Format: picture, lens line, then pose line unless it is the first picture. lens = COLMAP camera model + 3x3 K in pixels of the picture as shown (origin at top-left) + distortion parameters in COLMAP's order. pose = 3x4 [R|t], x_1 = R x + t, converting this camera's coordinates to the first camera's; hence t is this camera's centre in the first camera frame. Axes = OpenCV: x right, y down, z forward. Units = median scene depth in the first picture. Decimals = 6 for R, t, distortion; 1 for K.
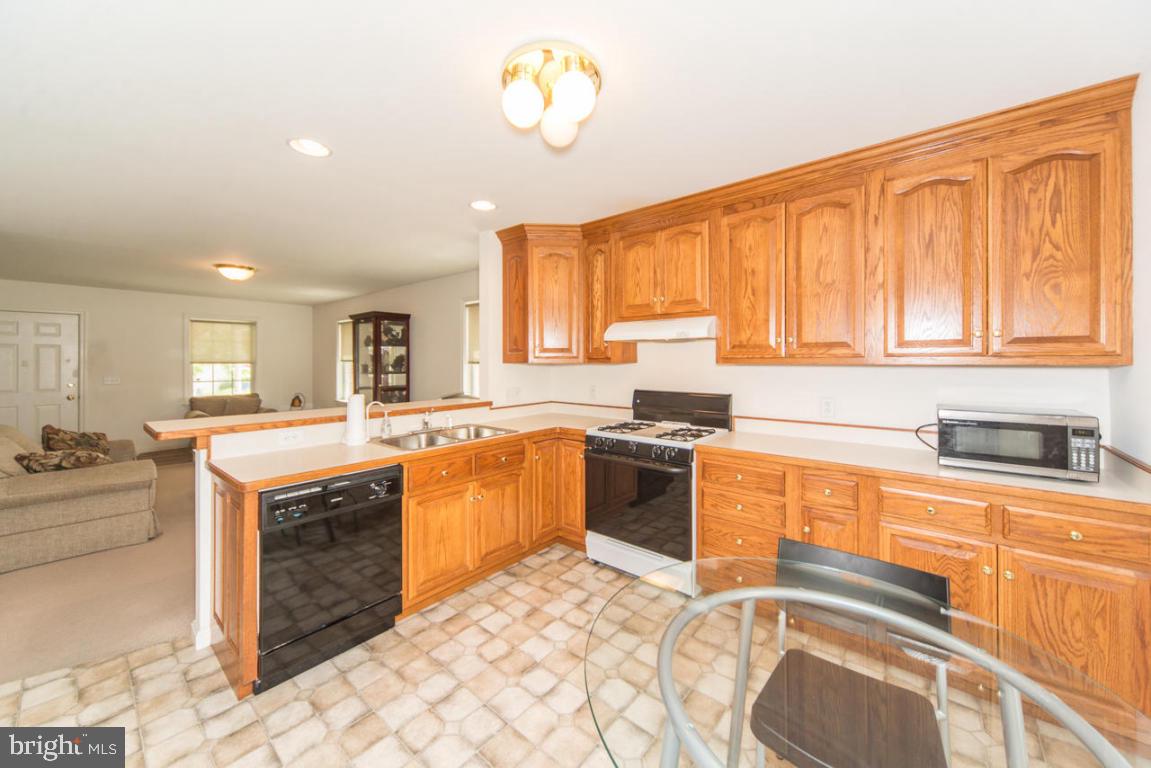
lens RADIAL K [[433.7, 0, 576.5], [0, 433.7, 372.3], [0, 0, 1]] dist [0.000873, -0.000196]
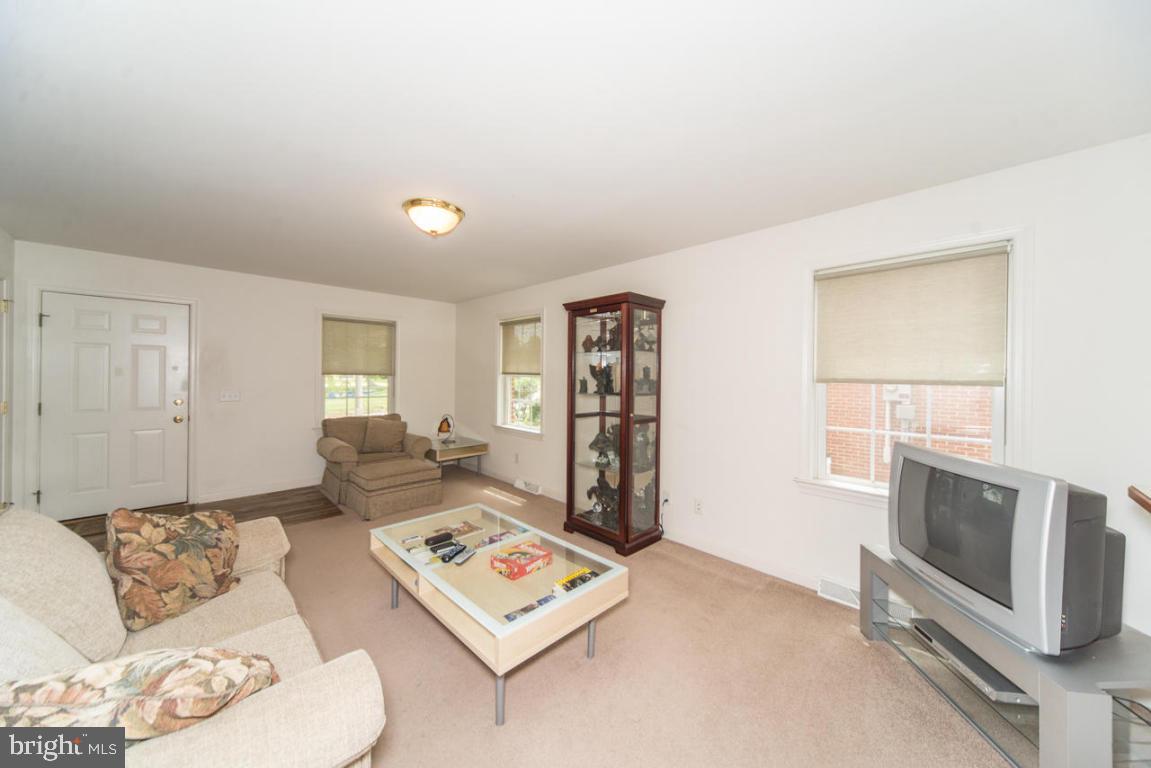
lens RADIAL K [[403.5, 0, 574.5], [0, 403.5, 390.1], [0, 0, 1]] dist [0.005662, -0.000207]
pose [[0.995134, 0.017723, -0.096929, -1.220402], [-0.016961, 0.999818, 0.008679, -0.020641], [0.097065, -0.006993, 0.995253, 1.077907]]
